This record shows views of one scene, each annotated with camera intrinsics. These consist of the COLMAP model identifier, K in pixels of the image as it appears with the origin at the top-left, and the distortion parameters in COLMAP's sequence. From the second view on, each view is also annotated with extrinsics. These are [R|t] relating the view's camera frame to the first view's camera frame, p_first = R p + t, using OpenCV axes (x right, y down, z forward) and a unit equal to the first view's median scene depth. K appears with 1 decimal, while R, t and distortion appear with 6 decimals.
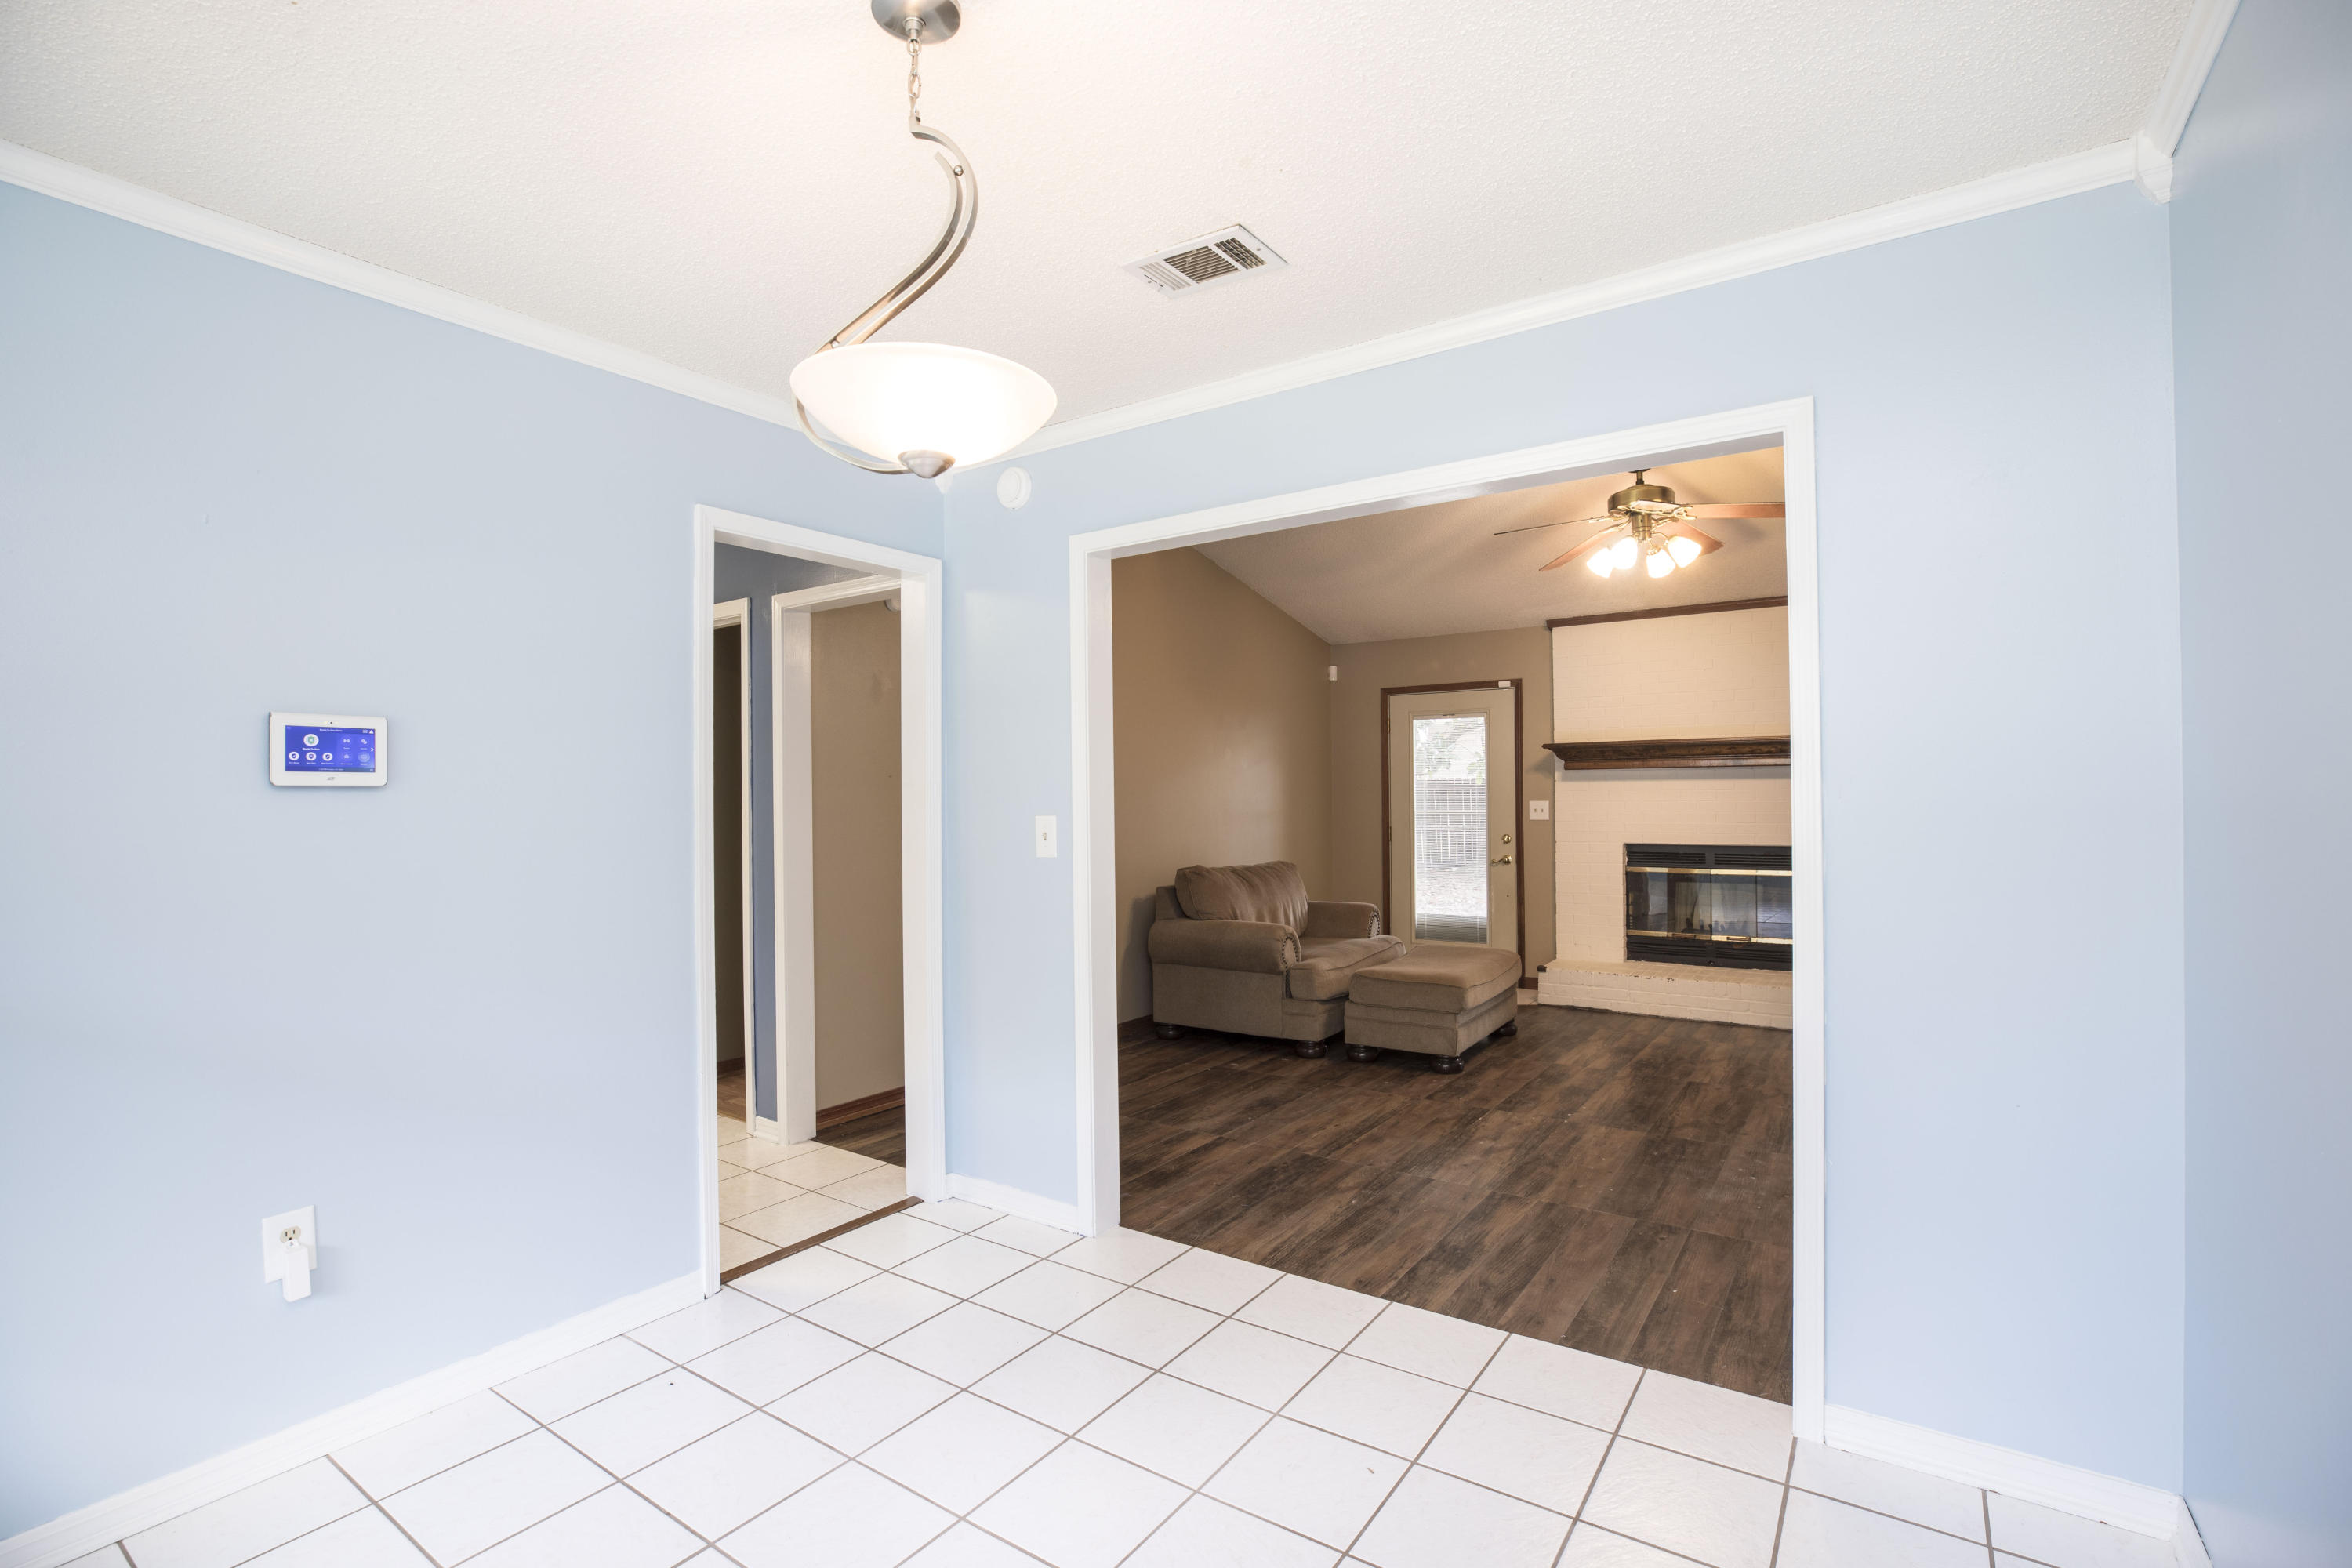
lens RADIAL K [[1067.7, 0, 1163.1], [0, 1067.7, 787.9], [0, 0, 1]] dist [-0.047110, 0.012974]
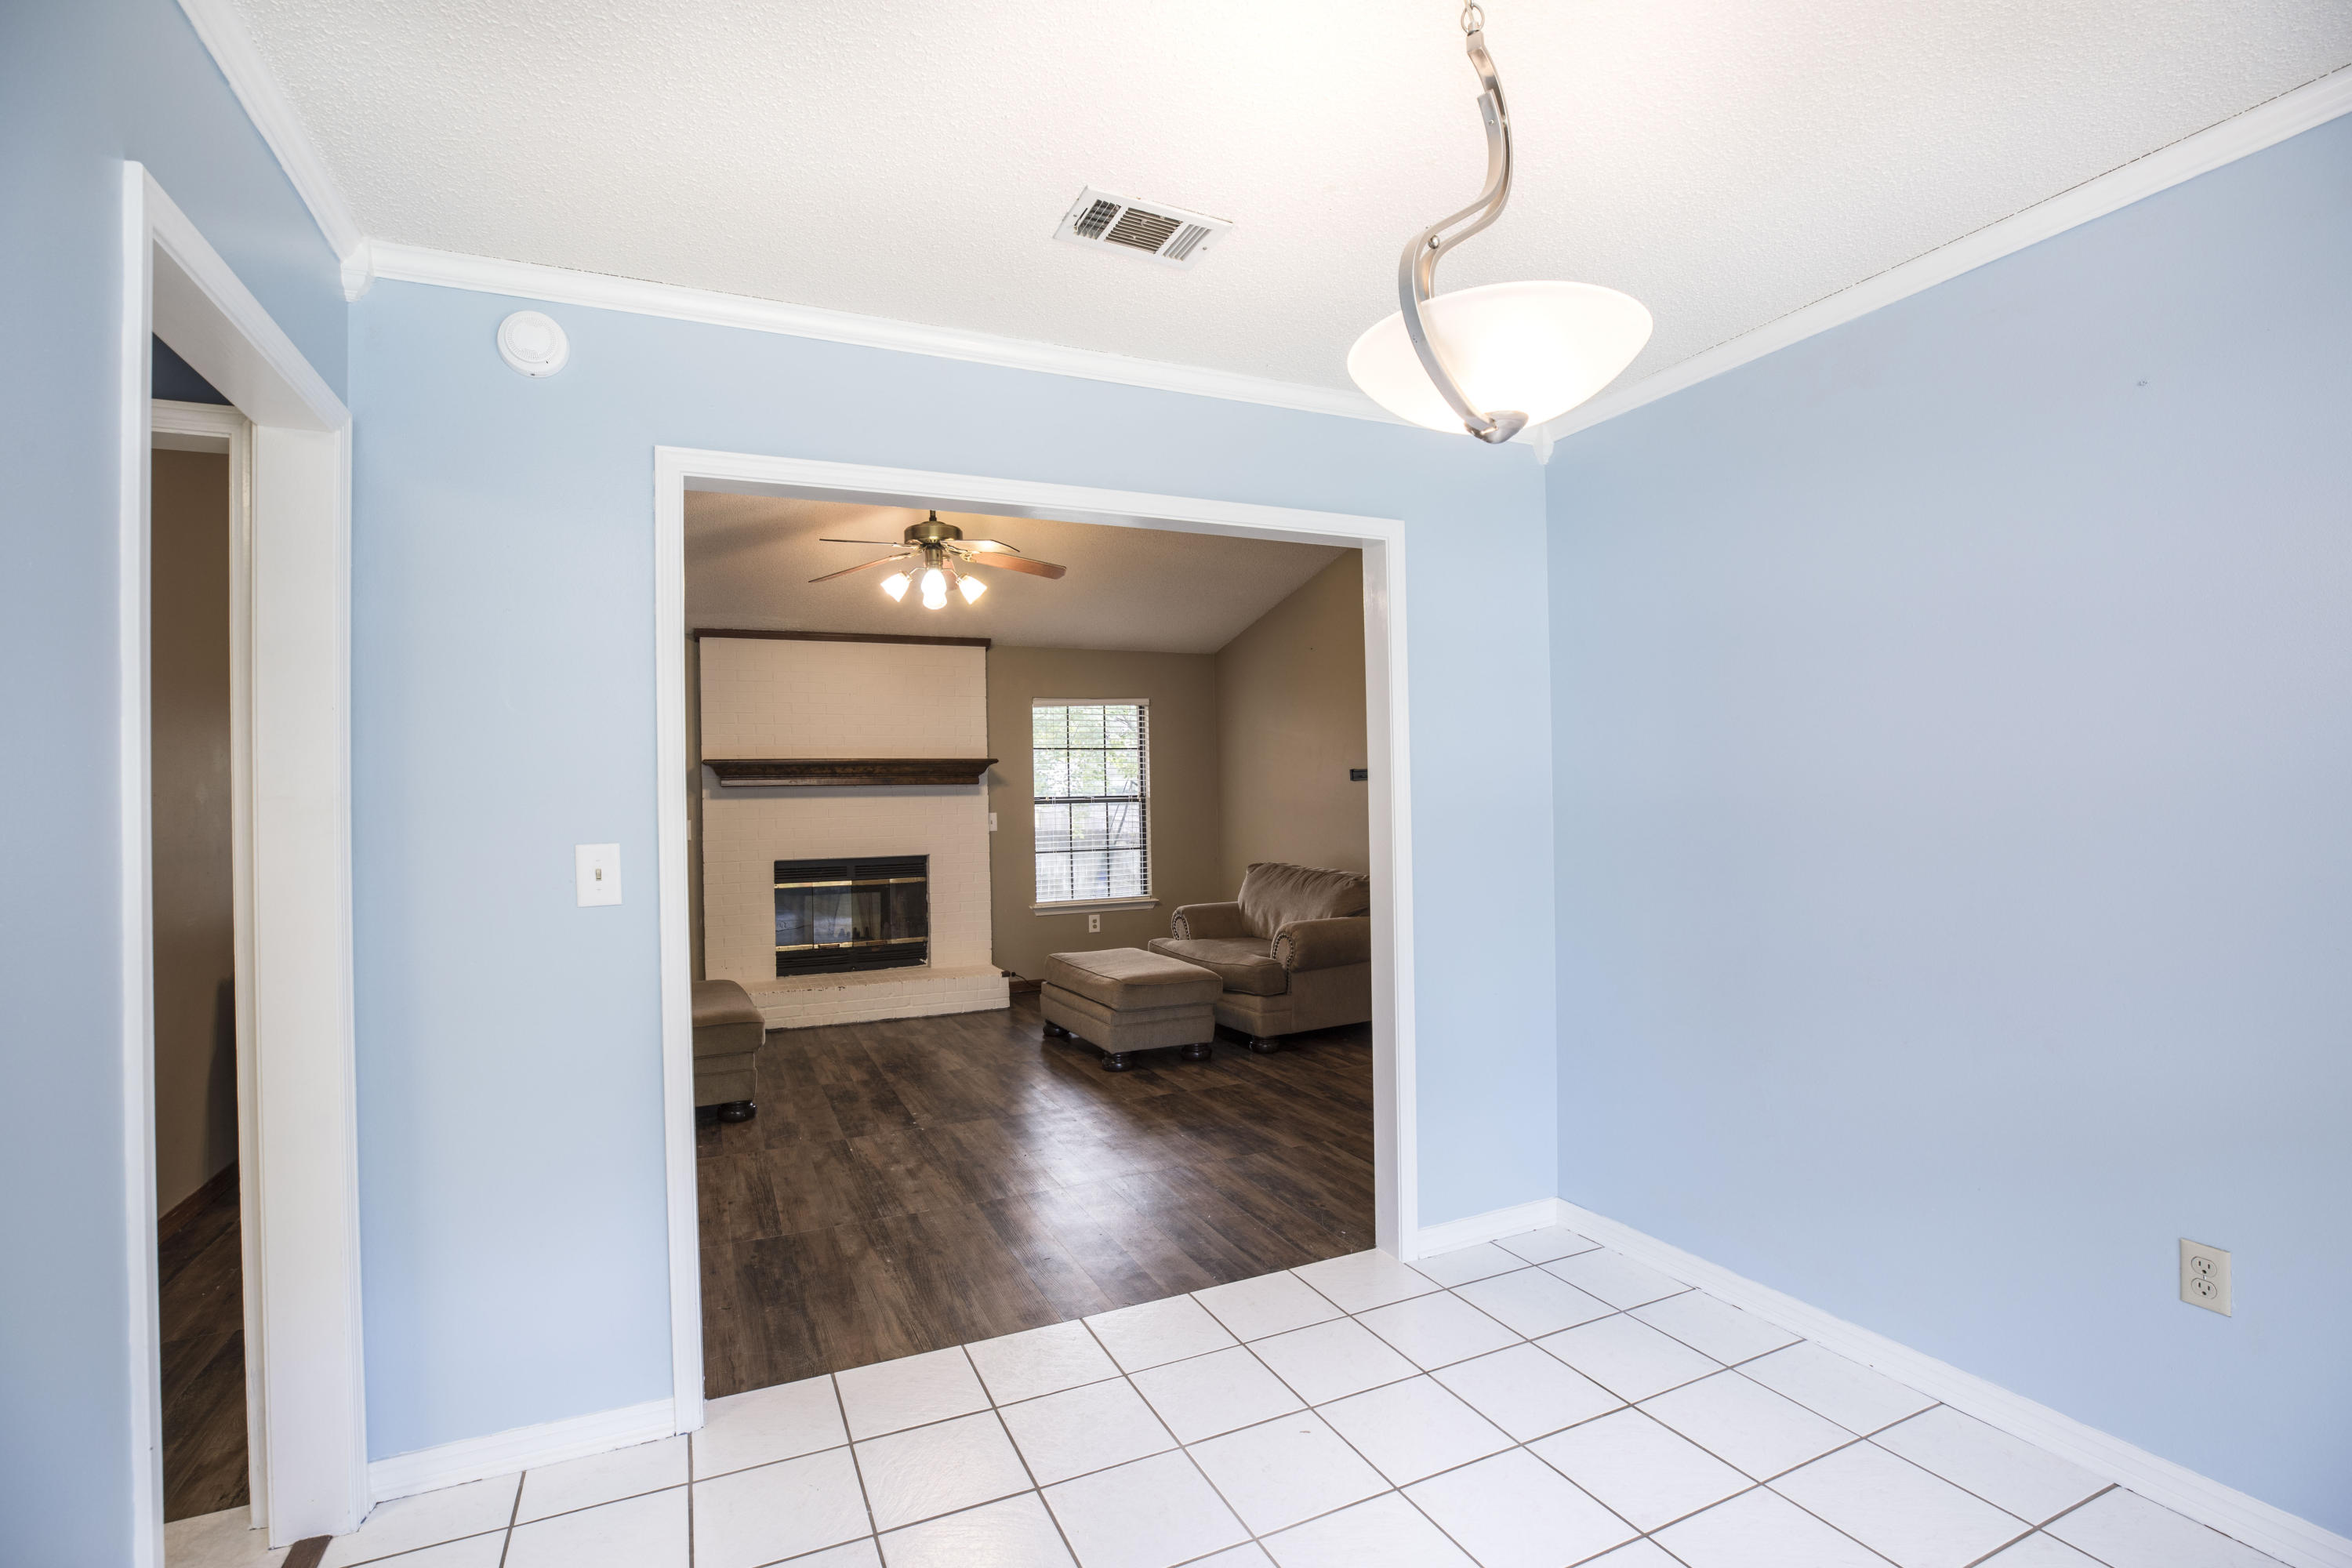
lens RADIAL K [[1067.7, 0, 1163.1], [0, 1067.7, 787.9], [0, 0, 1]] dist [-0.047110, 0.012974]
pose [[0.507912, 0.007912, 0.861372, -0.302178], [0.010163, 0.999833, -0.015177, 0.002741], [-0.861349, 0.016462, 0.507747, 0.212179]]
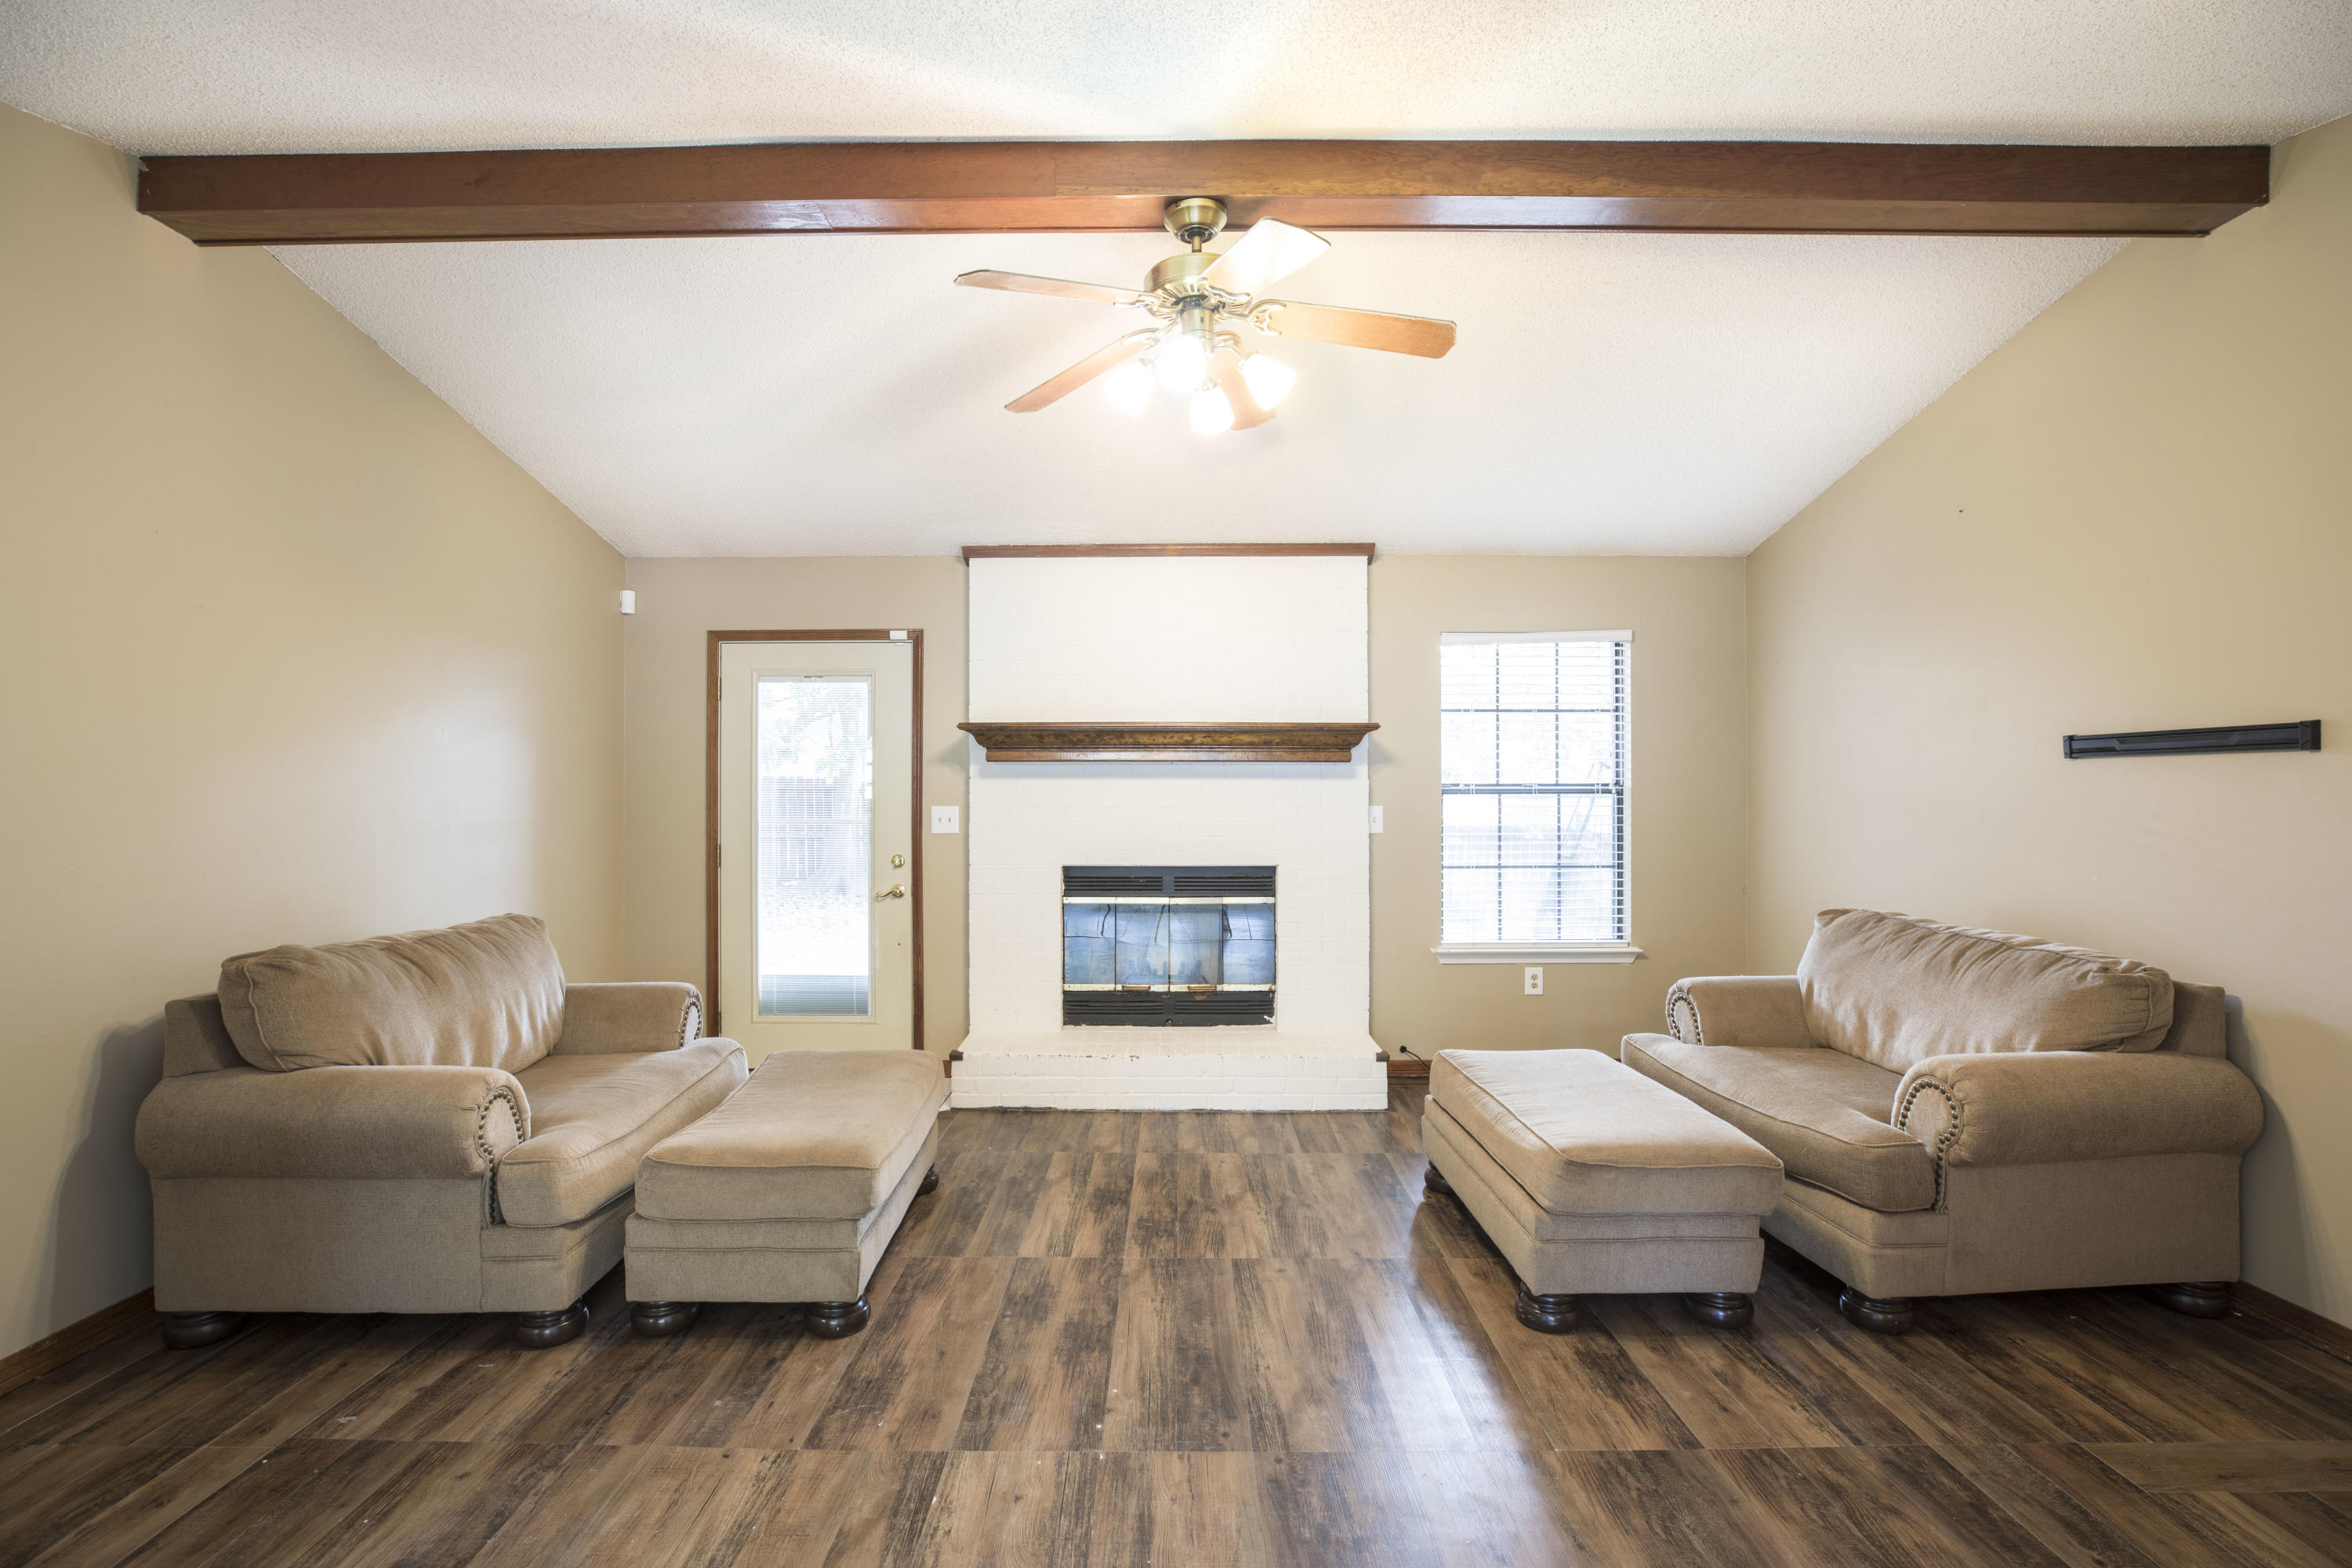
lens RADIAL K [[1067.7, 0, 1163.1], [0, 1067.7, 787.9], [0, 0, 1]] dist [-0.047110, 0.012974]
pose [[0.819797, 0.011887, 0.572531, 0.092684], [-0.010803, 0.999928, -0.005292, 0.003272], [-0.572552, -0.001847, 0.819866, 0.451696]]
